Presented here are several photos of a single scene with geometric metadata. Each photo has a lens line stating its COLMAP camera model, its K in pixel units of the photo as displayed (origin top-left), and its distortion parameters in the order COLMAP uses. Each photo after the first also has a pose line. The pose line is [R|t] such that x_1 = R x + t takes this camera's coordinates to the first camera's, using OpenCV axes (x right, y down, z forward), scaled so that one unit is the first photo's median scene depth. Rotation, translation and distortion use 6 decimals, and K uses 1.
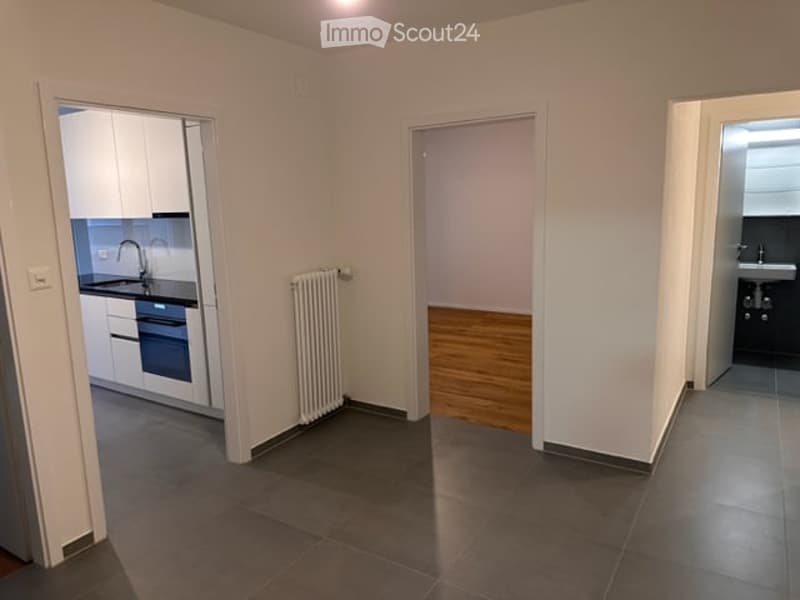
lens RADIAL K [[573.0, 0, 391.8], [0, 573.0, 298.5], [0, 0, 1]] dist [0.033969, -0.026655]
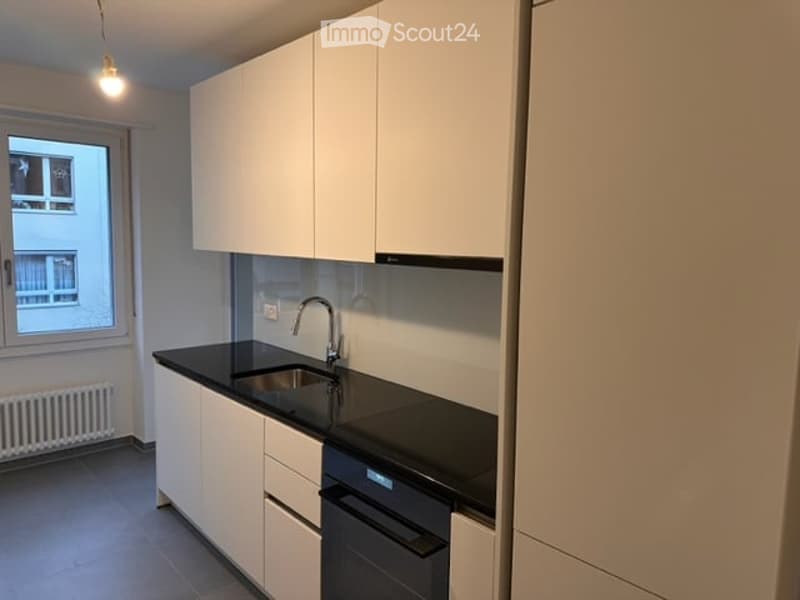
lens RADIAL K [[573.0, 0, 406.3], [0, 573.0, 299.3], [0, 0, 1]] dist [0.033969, -0.026655]
pose [[0.968779, 0.077657, -0.235450, -0.245426], [-0.094455, 0.993664, -0.060910, -0.074256], [0.229228, 0.081248, 0.969976, 0.491687]]
